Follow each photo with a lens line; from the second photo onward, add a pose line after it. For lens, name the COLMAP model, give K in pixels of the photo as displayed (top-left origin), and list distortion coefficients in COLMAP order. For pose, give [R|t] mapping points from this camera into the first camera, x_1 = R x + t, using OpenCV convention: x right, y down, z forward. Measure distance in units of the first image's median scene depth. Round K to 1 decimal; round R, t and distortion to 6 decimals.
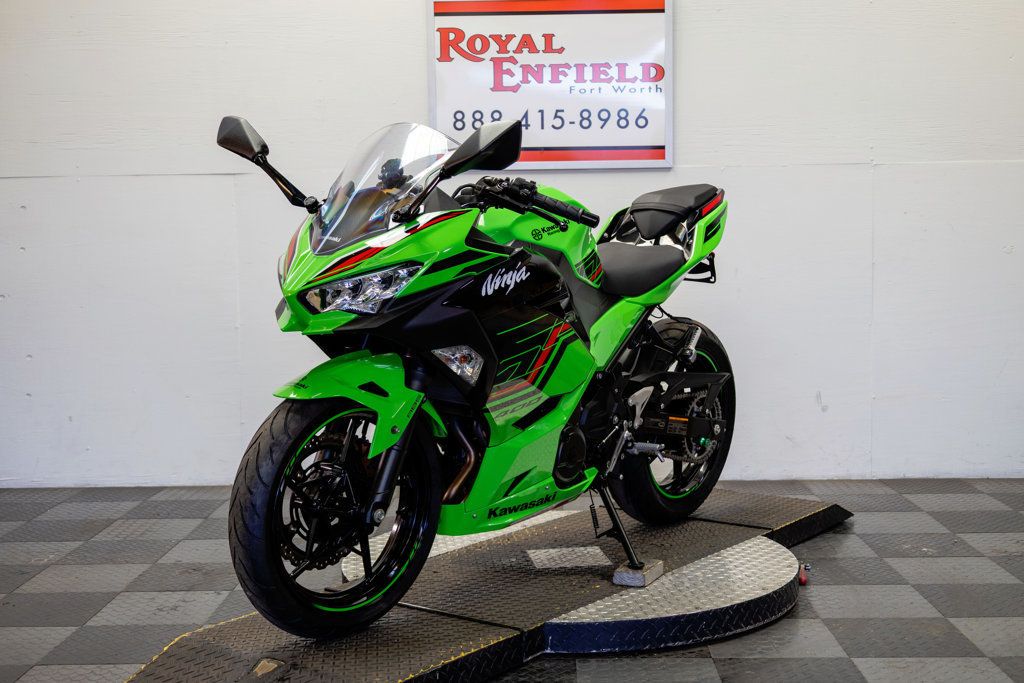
lens RADIAL K [[1328.7, 0, 514.8], [0, 1328.7, 344.3], [0, 0, 1]] dist [0.018893, 0.000000]
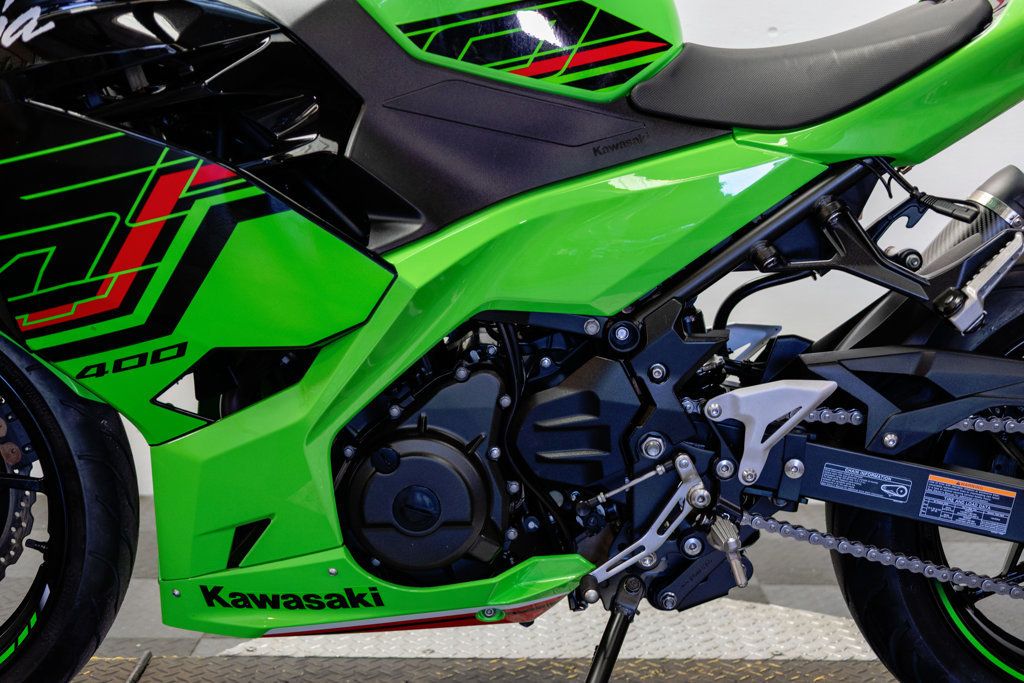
lens RADIAL K [[1496.1, 0, 515.2], [0, 1496.1, 344.2], [0, 0, 1]] dist [0.024607, 0.000000]
pose [[0.620319, 0.124863, -0.774347, 0.405911], [-0.083895, 0.992146, 0.092776, -0.010758], [0.779850, 0.007413, 0.625923, 0.736397]]
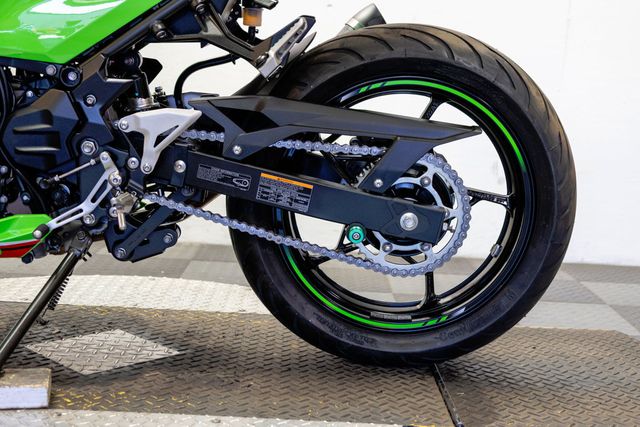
lens RADIAL K [[935.0, 0, 323.0], [0, 935.0, 209.4], [0, 0, 1]] dist [0.024607, 0.000000]
pose [[0.613668, 0.159460, -0.773294, 0.514958], [-0.127421, 0.986557, 0.102318, 0.027776], [0.779215, 0.035745, 0.625737, 0.858981]]
